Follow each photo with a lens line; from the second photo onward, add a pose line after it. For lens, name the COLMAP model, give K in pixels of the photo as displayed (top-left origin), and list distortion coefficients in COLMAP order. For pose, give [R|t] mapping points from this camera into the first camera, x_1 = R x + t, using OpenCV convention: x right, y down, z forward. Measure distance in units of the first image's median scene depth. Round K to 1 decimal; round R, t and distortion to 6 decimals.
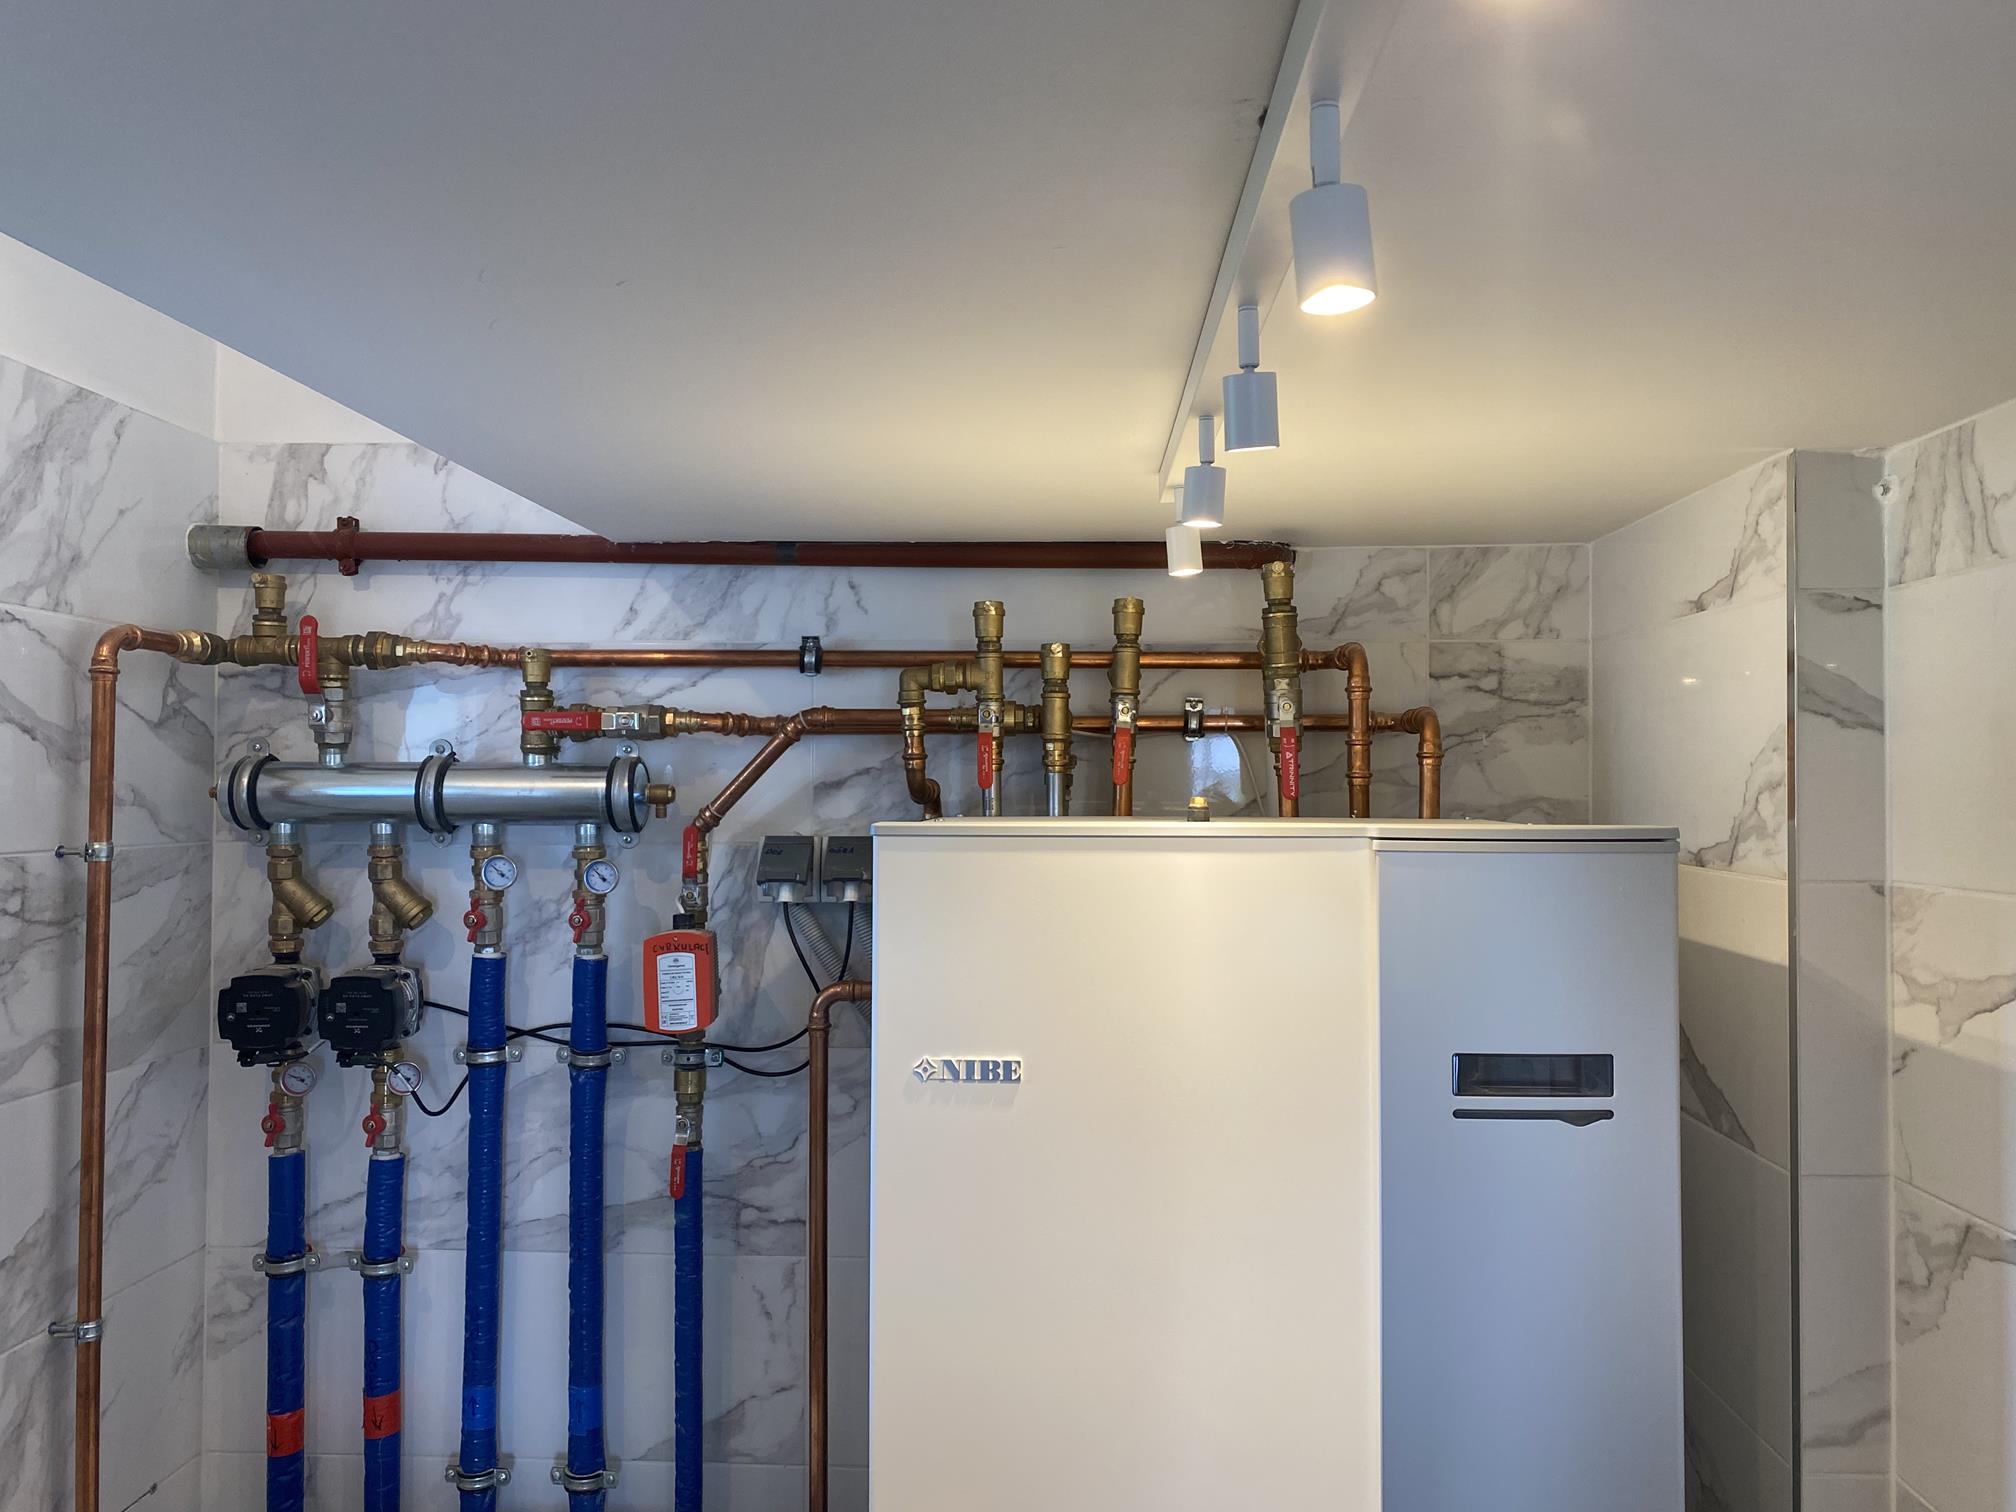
lens RADIAL K [[1581.1, 0, 1008.0], [0, 1581.1, 756.0], [0, 0, 1]] dist [-0.007172, 0.004067]
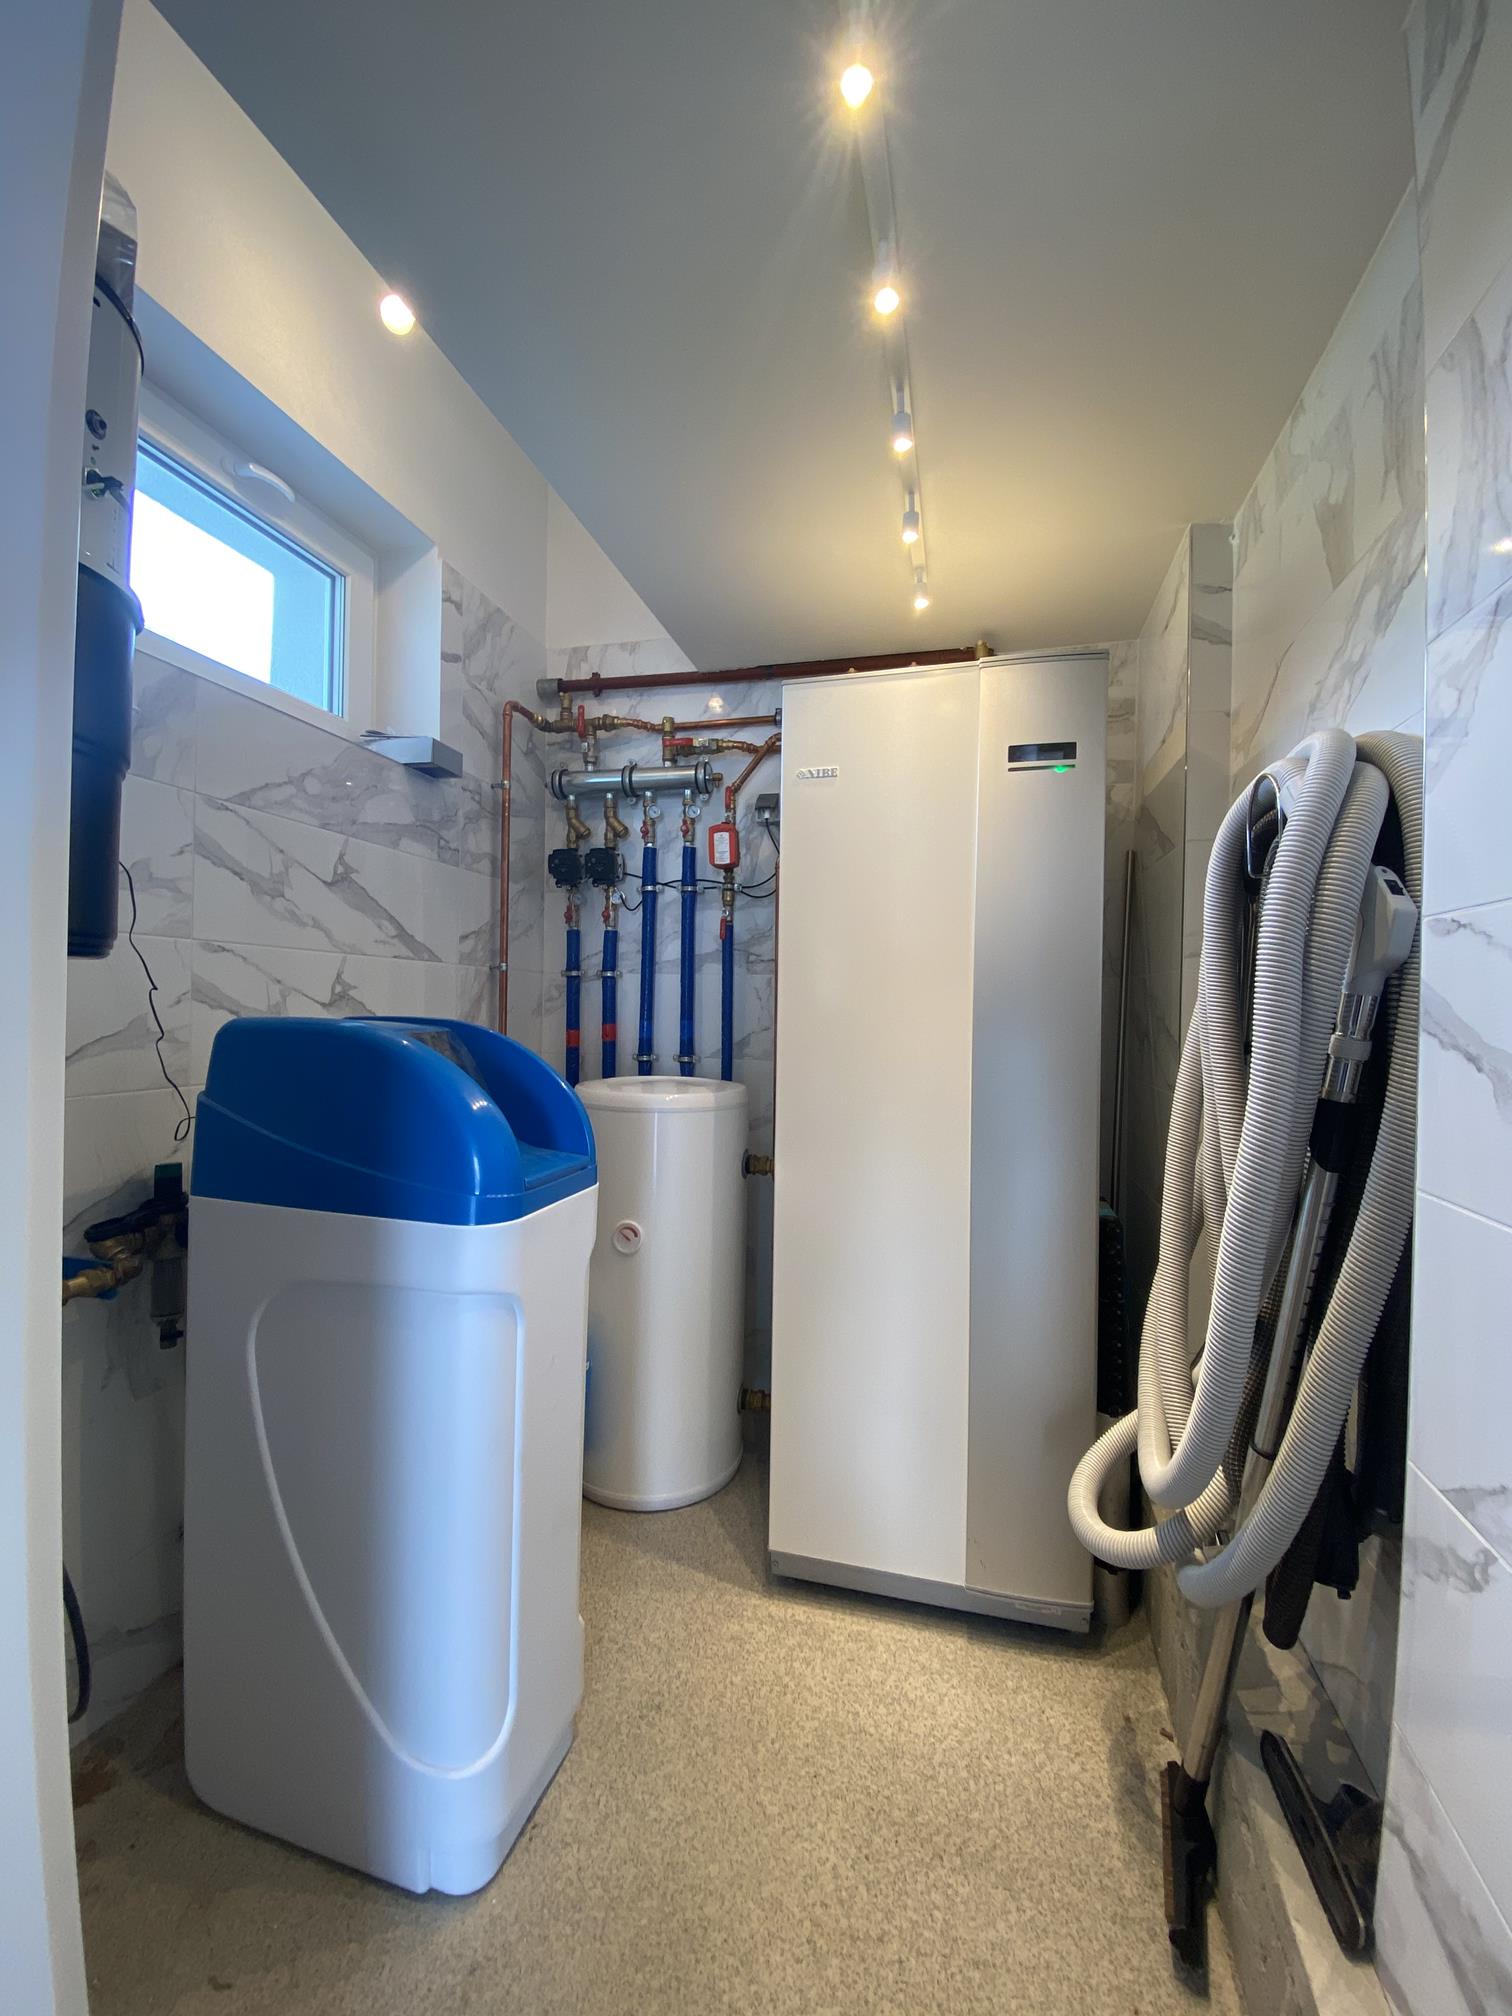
lens RADIAL K [[806.6, 0, 756.0], [0, 806.6, 1008.0], [0, 0, 1]] dist [0.019905, -0.000094]
pose [[0.979026, 0.009381, -0.203521, 0.094720], [-0.004640, 0.999707, 0.023760, 0.348917], [0.203685, -0.022318, 0.978782, -0.211063]]
